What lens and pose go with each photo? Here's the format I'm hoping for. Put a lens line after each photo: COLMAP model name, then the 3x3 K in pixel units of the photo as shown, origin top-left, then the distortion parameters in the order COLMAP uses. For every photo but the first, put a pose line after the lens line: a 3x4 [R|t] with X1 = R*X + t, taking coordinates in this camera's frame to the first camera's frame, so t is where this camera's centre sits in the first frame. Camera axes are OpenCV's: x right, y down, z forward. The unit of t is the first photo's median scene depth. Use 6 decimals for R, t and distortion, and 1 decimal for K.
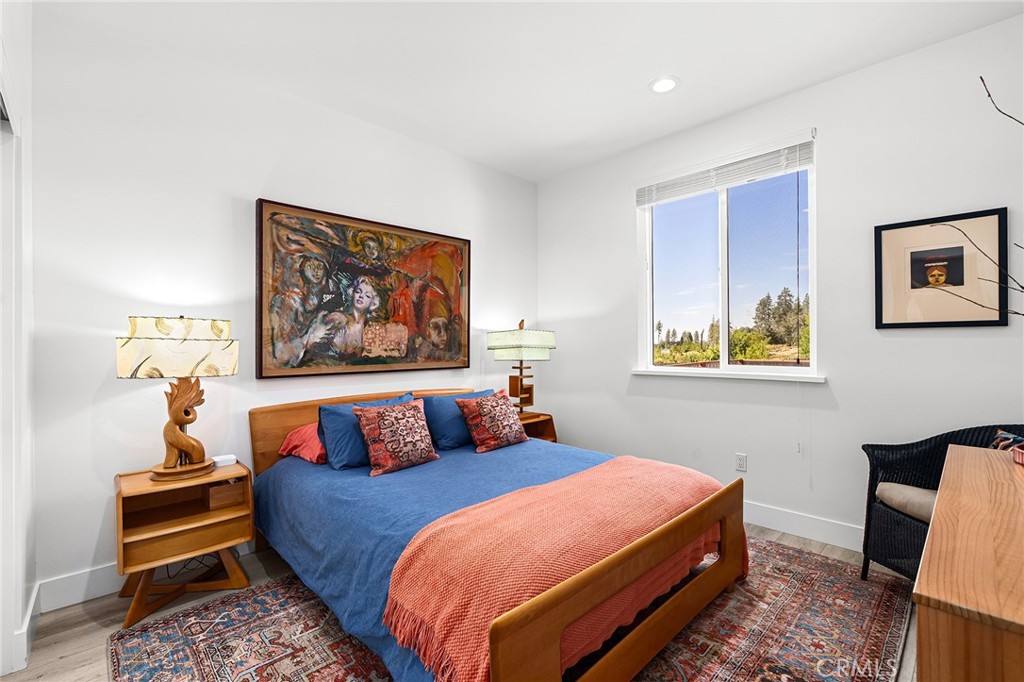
lens RADIAL K [[462.6, 0, 512.3], [0, 462.6, 340.6], [0, 0, 1]] dist [-0.002977, -0.000446]
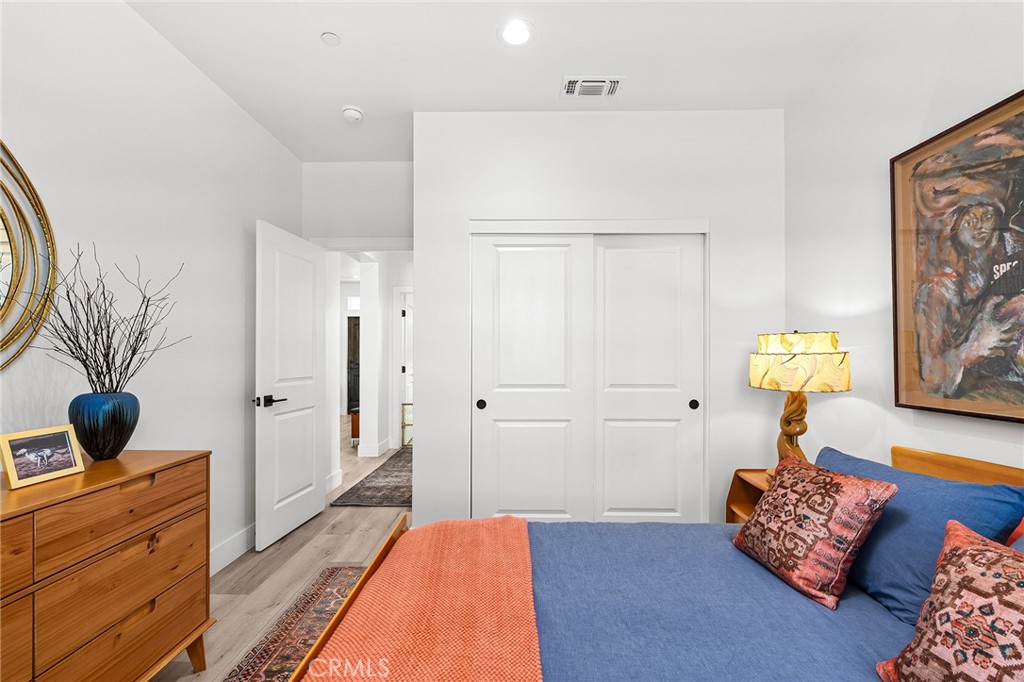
lens RADIAL K [[462.6, 0, 514.9], [0, 462.6, 348.2], [0, 0, 1]] dist [-0.002977, -0.000446]
pose [[-0.712167, -0.006446, -0.701981, 0.359597], [0.007455, 0.999832, -0.016745, -0.000957], [0.701971, -0.017159, -0.711999, 1.019416]]
